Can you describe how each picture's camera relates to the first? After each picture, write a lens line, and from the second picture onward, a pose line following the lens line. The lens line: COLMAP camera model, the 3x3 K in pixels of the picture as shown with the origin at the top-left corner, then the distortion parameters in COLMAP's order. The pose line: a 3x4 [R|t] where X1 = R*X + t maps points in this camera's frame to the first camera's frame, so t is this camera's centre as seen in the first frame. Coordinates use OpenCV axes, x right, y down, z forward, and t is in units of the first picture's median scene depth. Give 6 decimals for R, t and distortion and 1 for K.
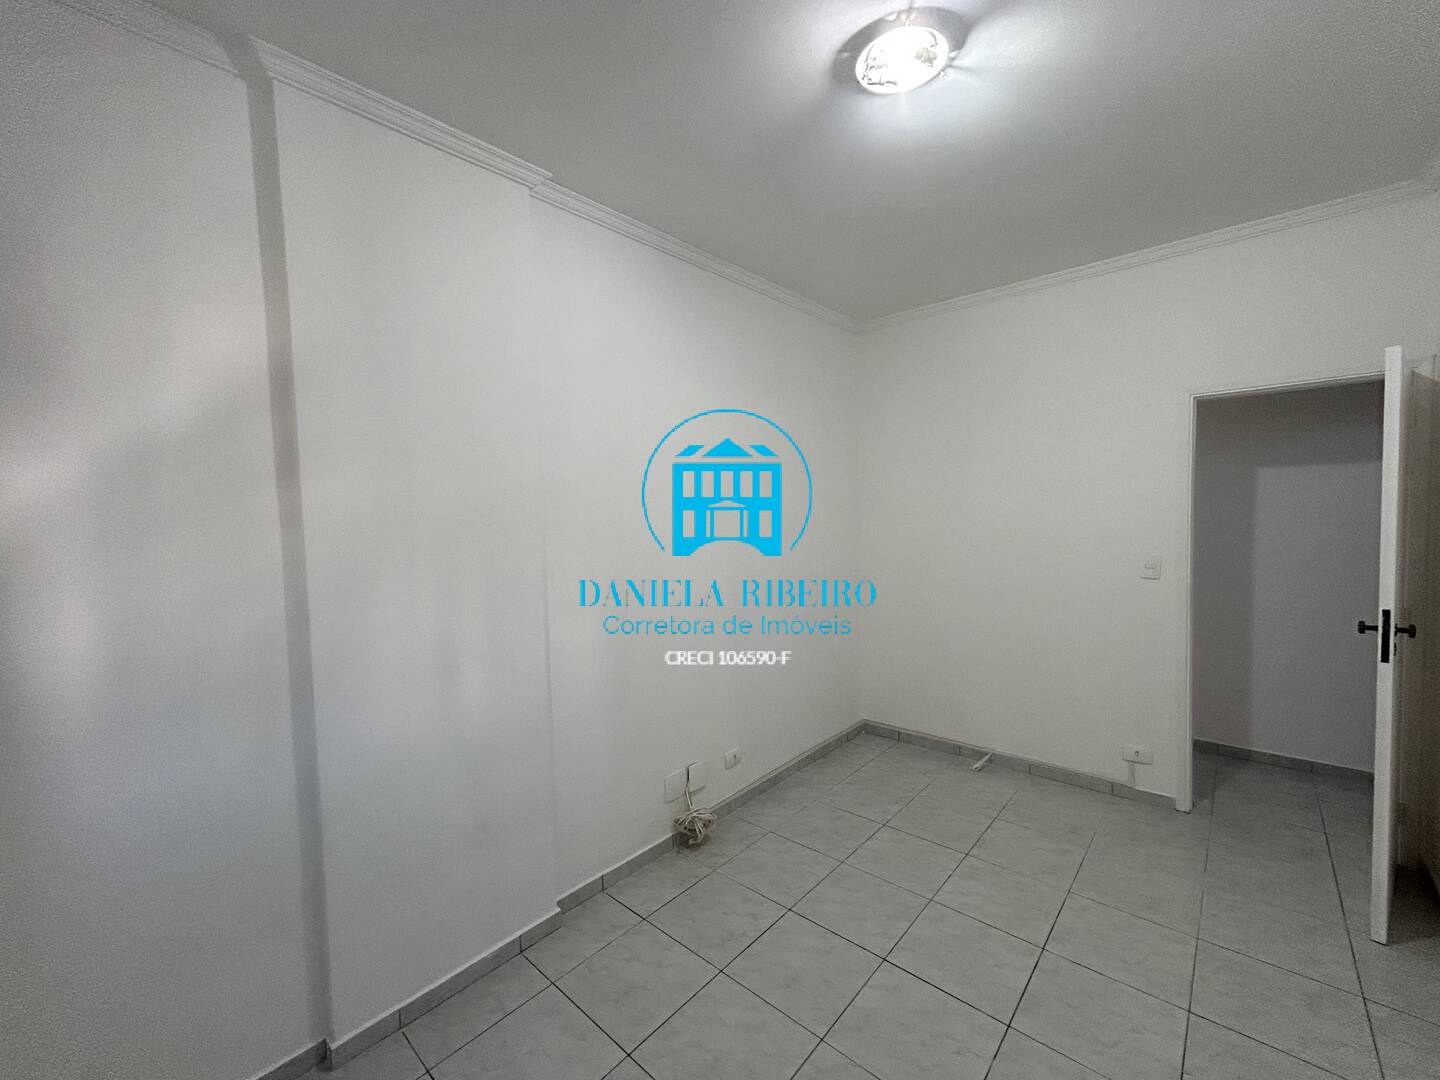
lens RADIAL K [[579.1, 0, 721.4], [0, 579.1, 541.2], [0, 0, 1]] dist [-0.000575, -0.001120]
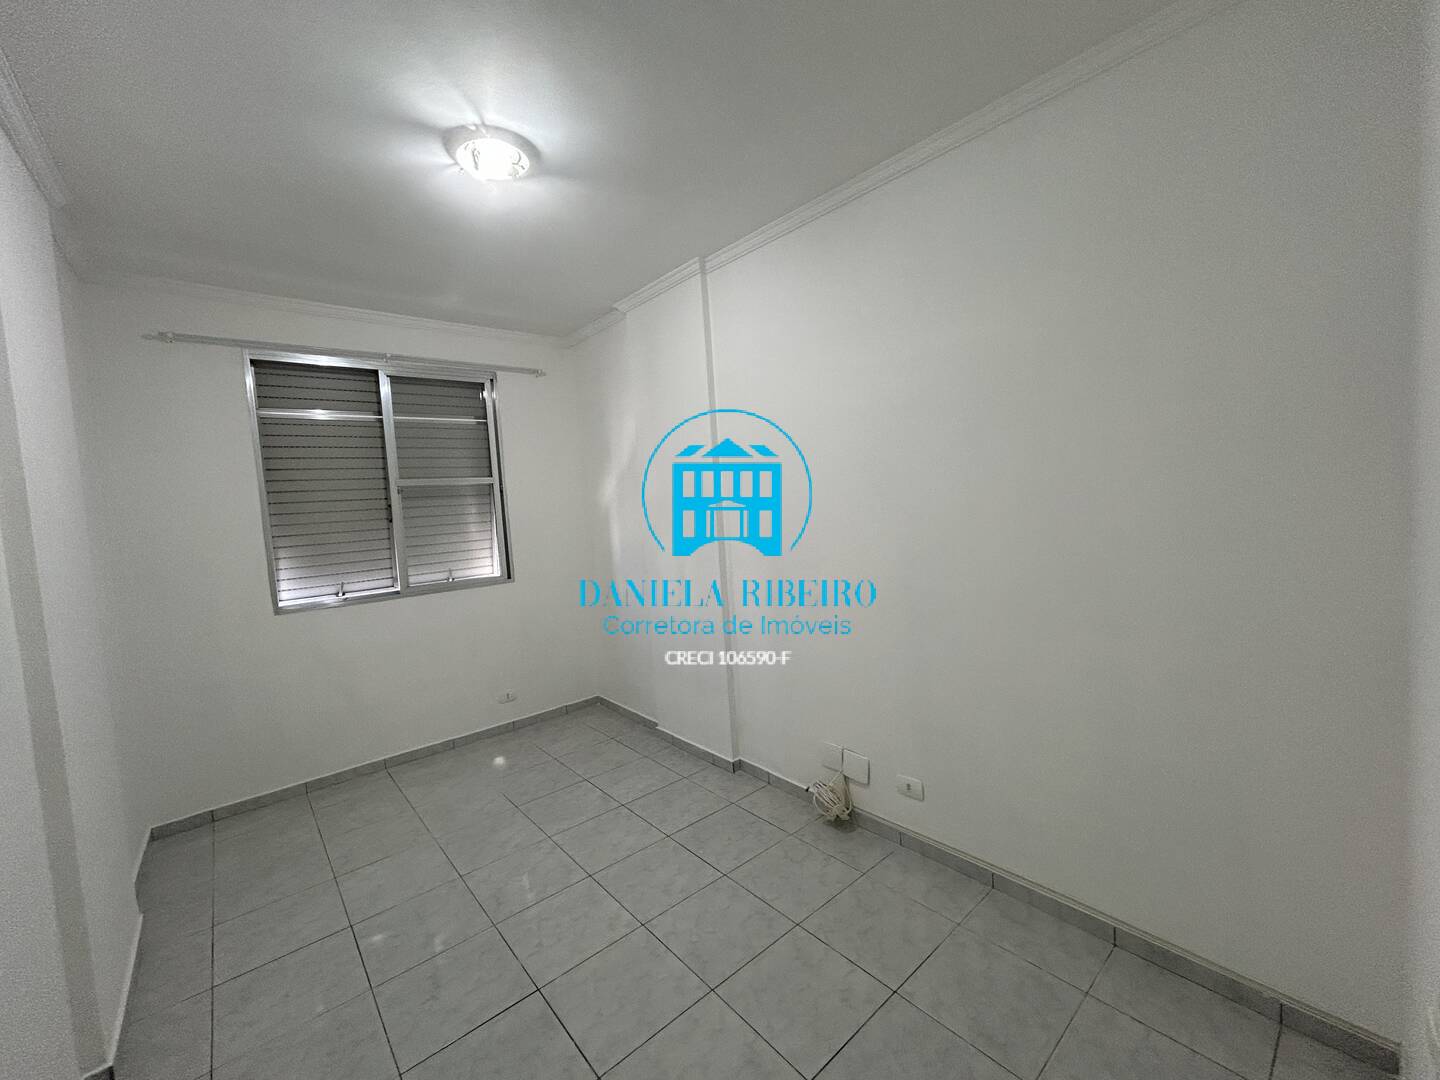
lens RADIAL K [[579.1, 0, 721.0], [0, 579.1, 538.8], [0, 0, 1]] dist [-0.000575, -0.001120]
pose [[-0.121409, 0.114821, -0.985939, 1.060958], [0.028453, 0.993281, 0.112173, -0.094946], [0.992195, -0.014434, -0.123860, 1.094447]]
